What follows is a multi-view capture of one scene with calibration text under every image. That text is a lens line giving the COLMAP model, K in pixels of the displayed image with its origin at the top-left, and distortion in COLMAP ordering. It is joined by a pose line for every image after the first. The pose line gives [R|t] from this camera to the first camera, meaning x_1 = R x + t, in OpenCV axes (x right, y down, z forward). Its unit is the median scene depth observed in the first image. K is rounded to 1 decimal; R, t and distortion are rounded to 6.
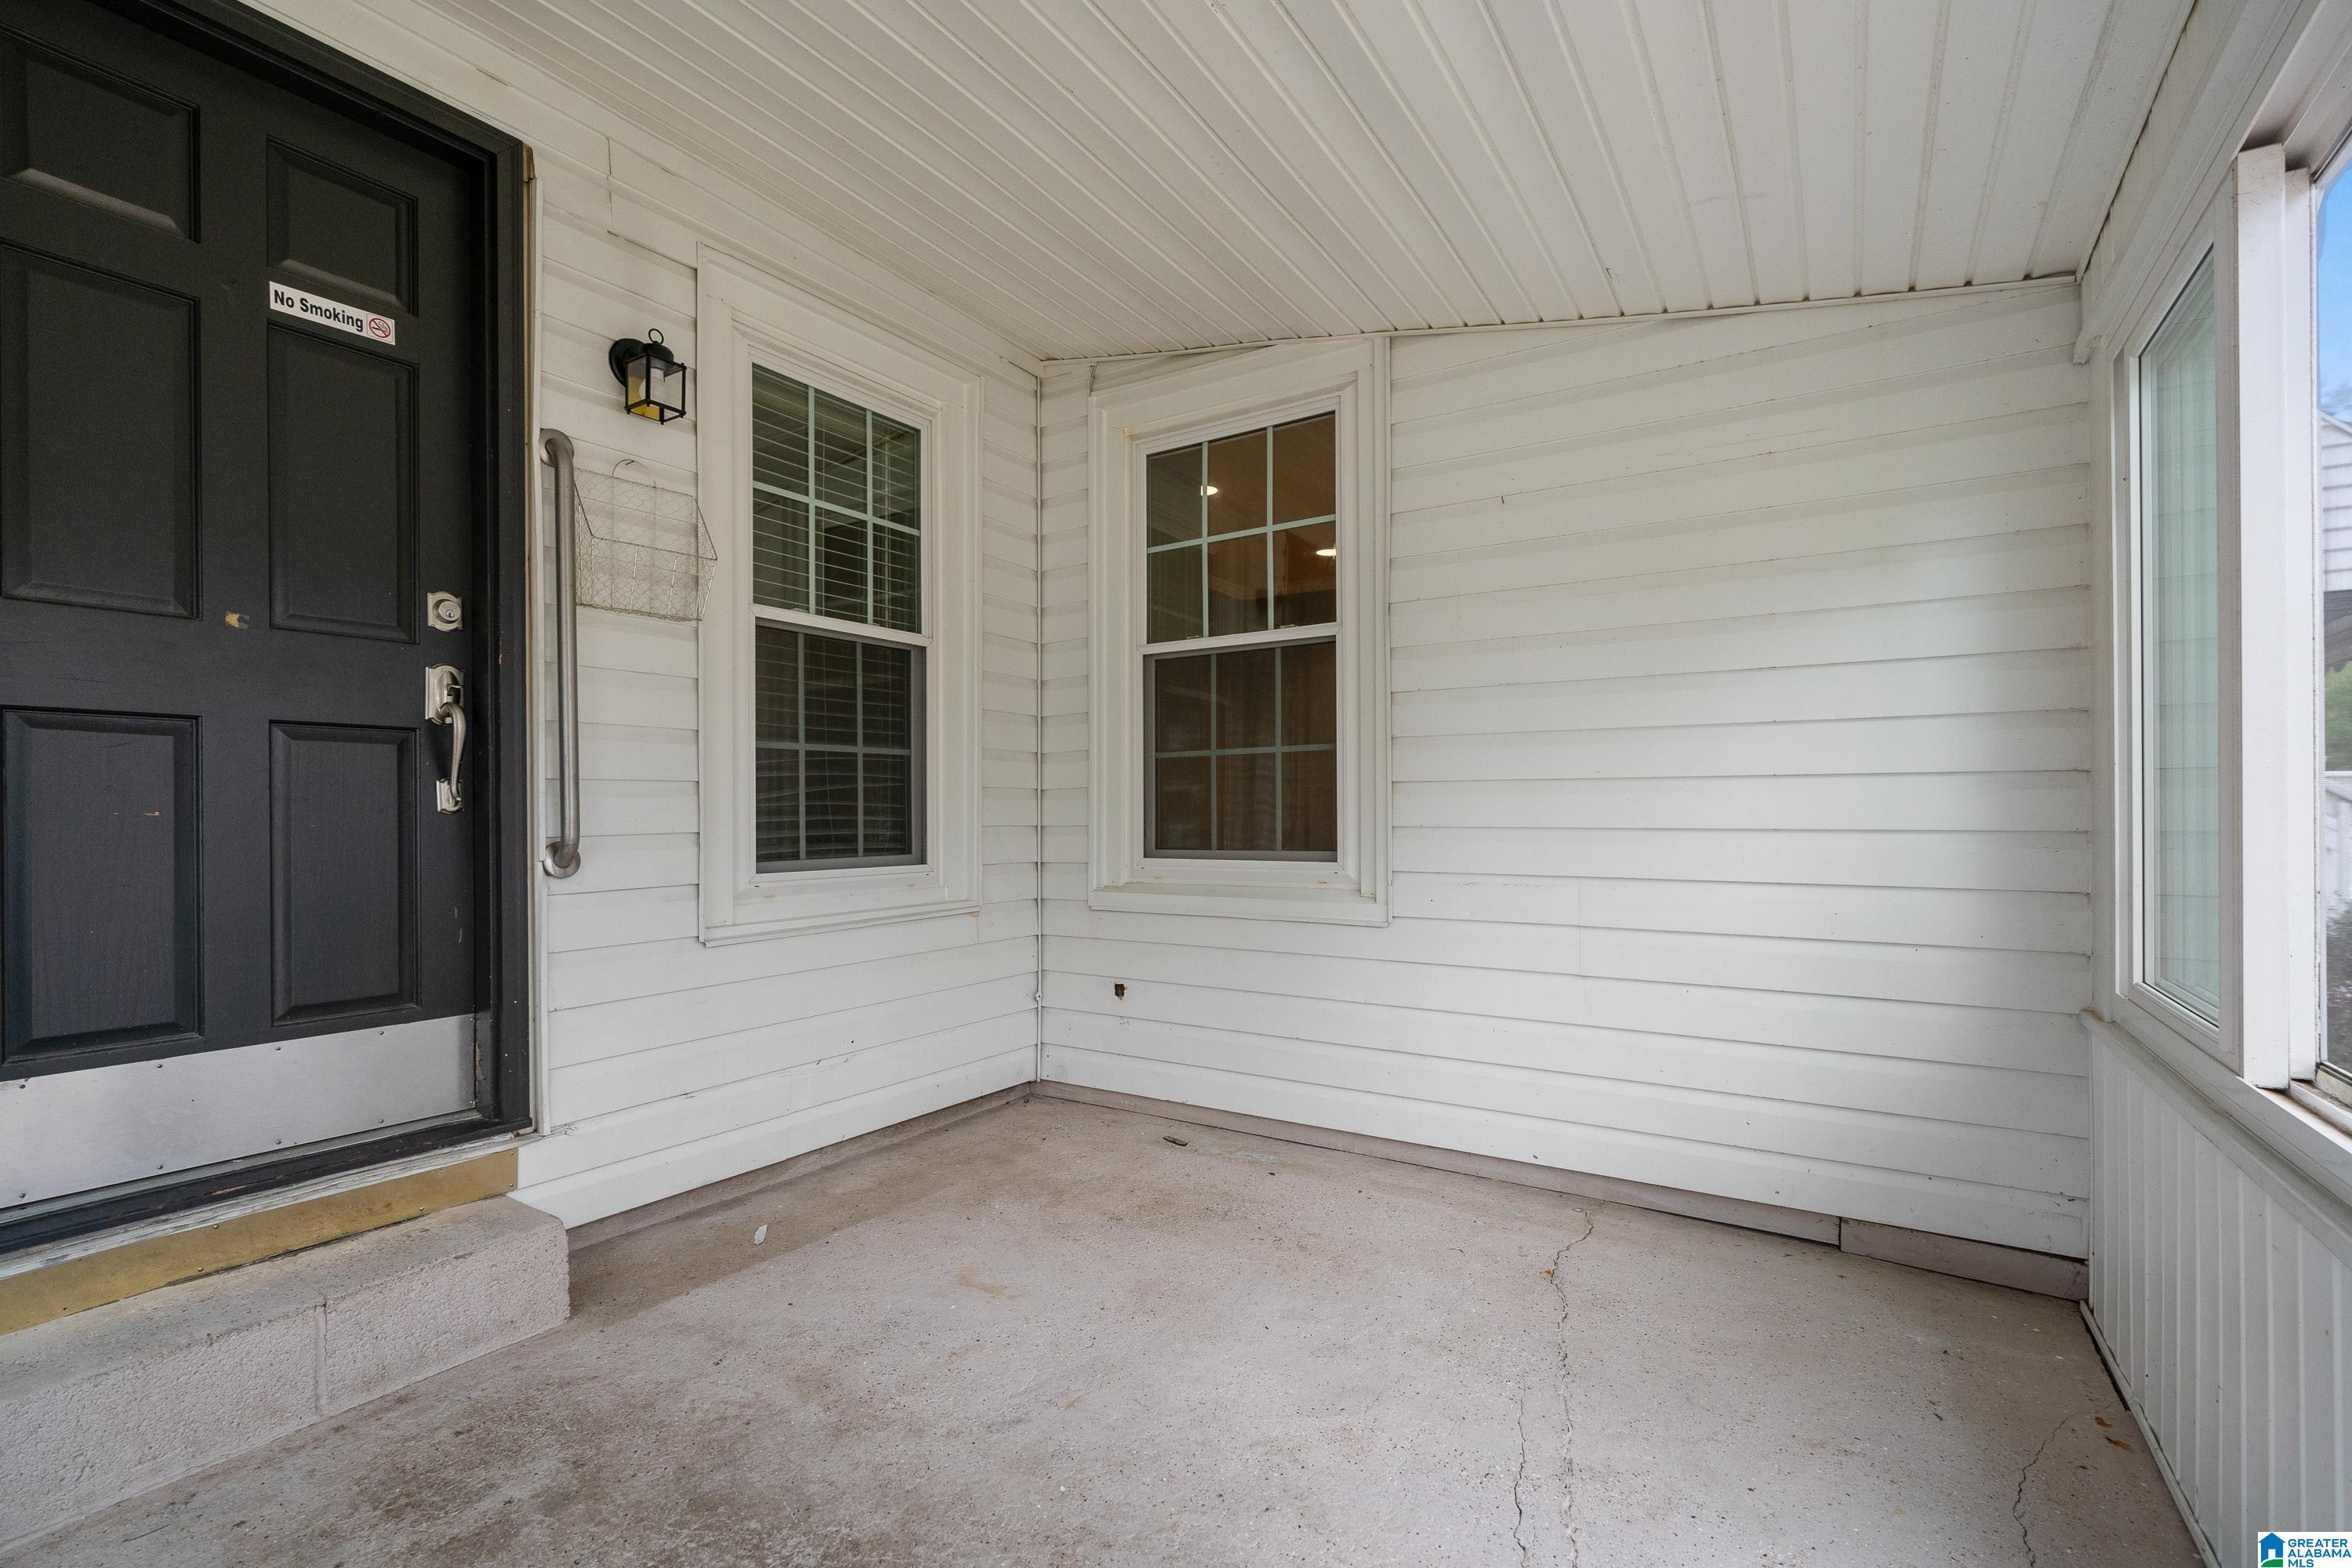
lens RADIAL K [[1046.3, 0, 1169.0], [0, 1046.3, 801.9], [0, 0, 1]] dist [-0.003935, 0.001747]
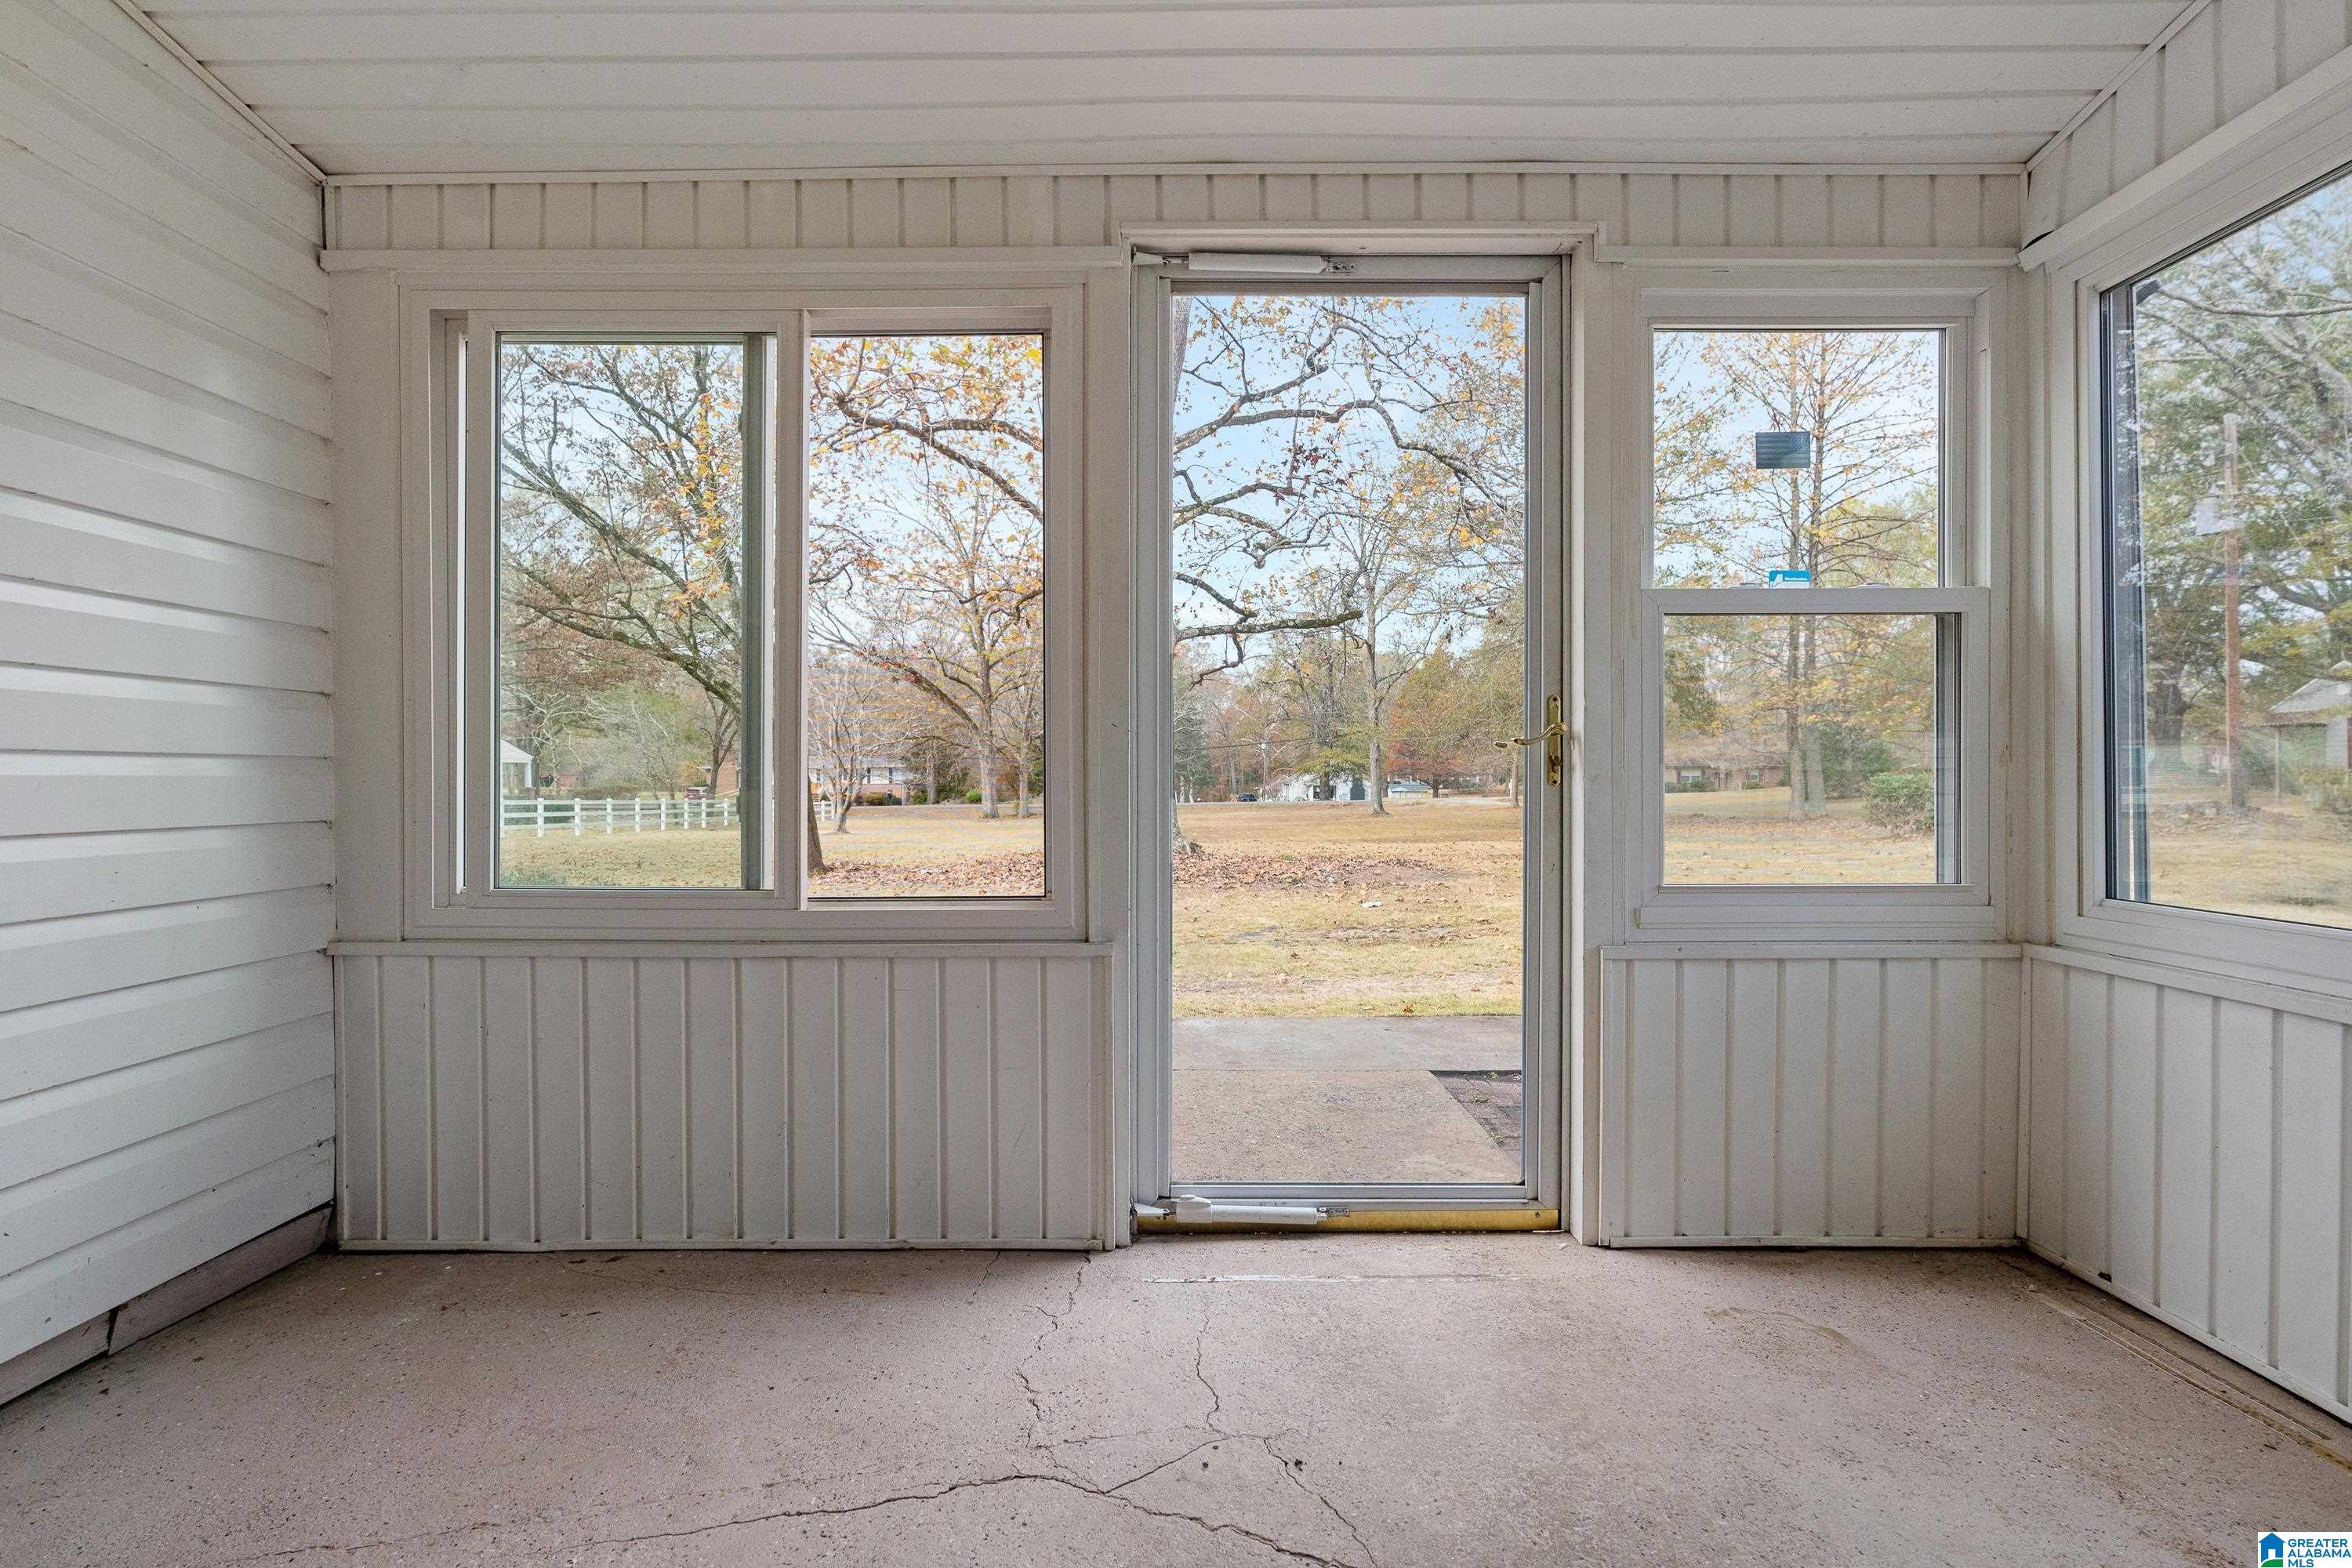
lens RADIAL K [[1103.3, 0, 1170.8], [0, 1103.3, 783.4], [0, 0, 1]] dist [-0.002058, -0.000587]
pose [[-0.532887, -0.002956, 0.846181, -0.371195], [-0.002869, 0.999994, 0.001687, 0.045509], [-0.846181, -0.001529, -0.532893, 0.830611]]
